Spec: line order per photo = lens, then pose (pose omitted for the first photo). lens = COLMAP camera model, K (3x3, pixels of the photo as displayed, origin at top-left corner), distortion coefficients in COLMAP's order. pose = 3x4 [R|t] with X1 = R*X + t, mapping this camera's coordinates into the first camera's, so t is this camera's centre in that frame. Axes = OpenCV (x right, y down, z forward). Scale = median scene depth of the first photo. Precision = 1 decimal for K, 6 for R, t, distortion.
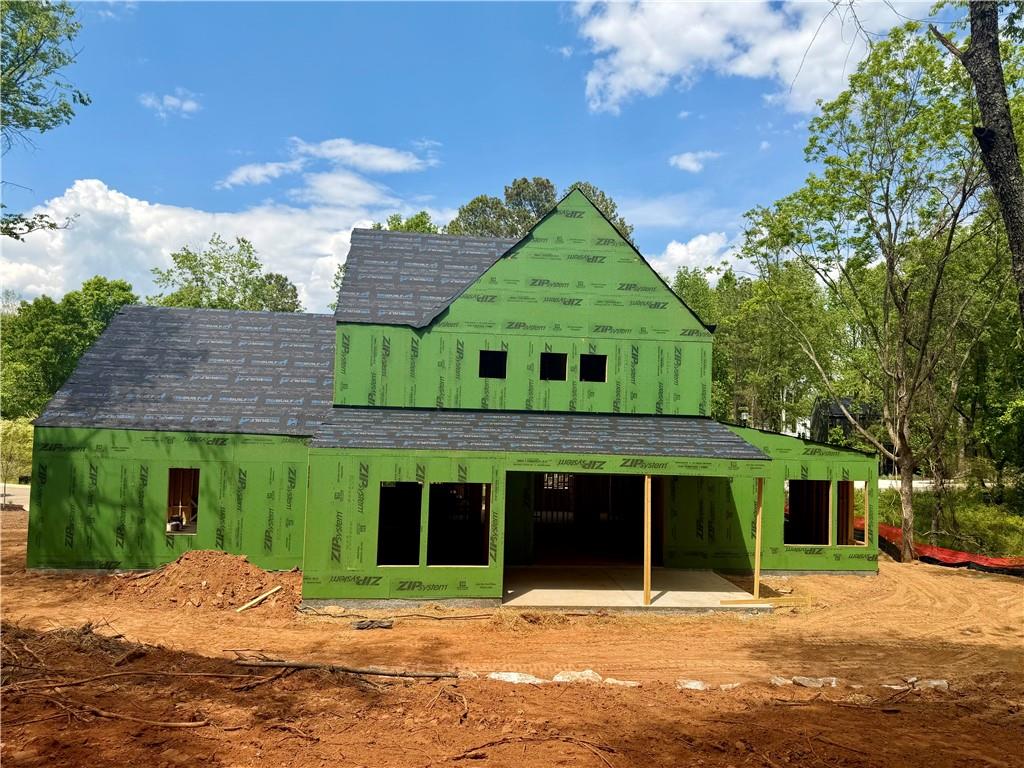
lens RADIAL K [[751.0, 0, 512.0], [0, 751.0, 384.0], [0, 0, 1]] dist [0.018429, -0.001933]
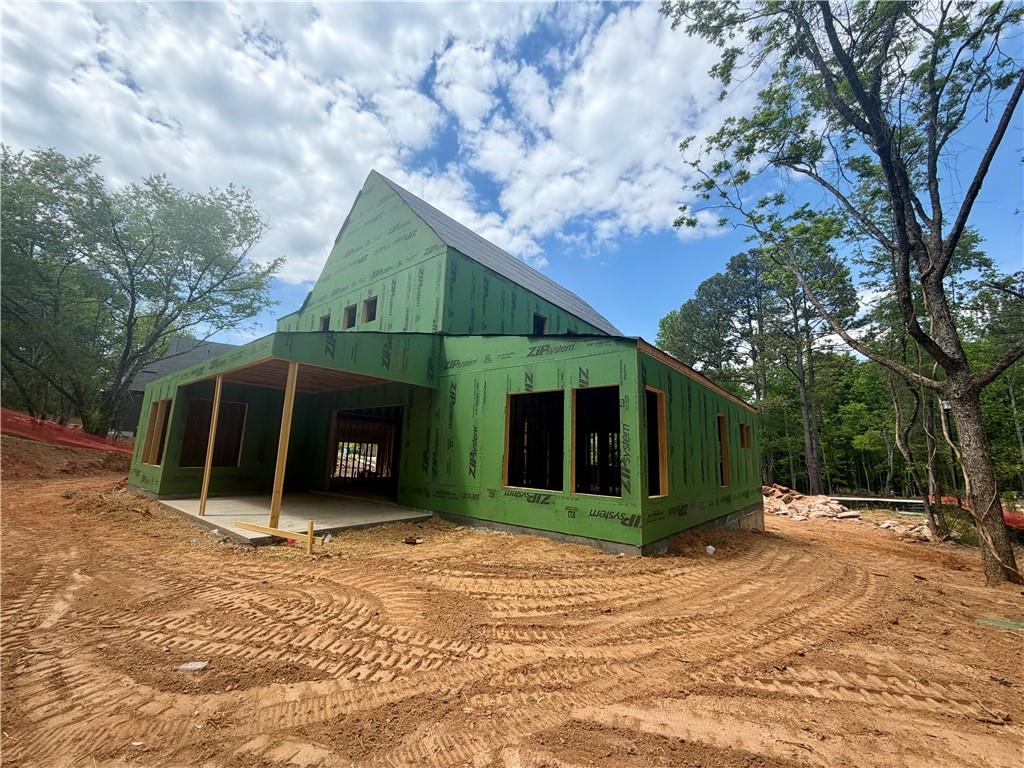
lens RADIAL K [[413.4, 0, 512.0], [0, 413.4, 384.0], [0, 0, 1]] dist [0.000734, 0.000085]
pose [[0.714914, -0.127450, -0.687498, 0.641077], [0.028635, 0.987759, -0.153336, 0.177630], [0.698625, 0.089936, 0.709813, 0.720792]]
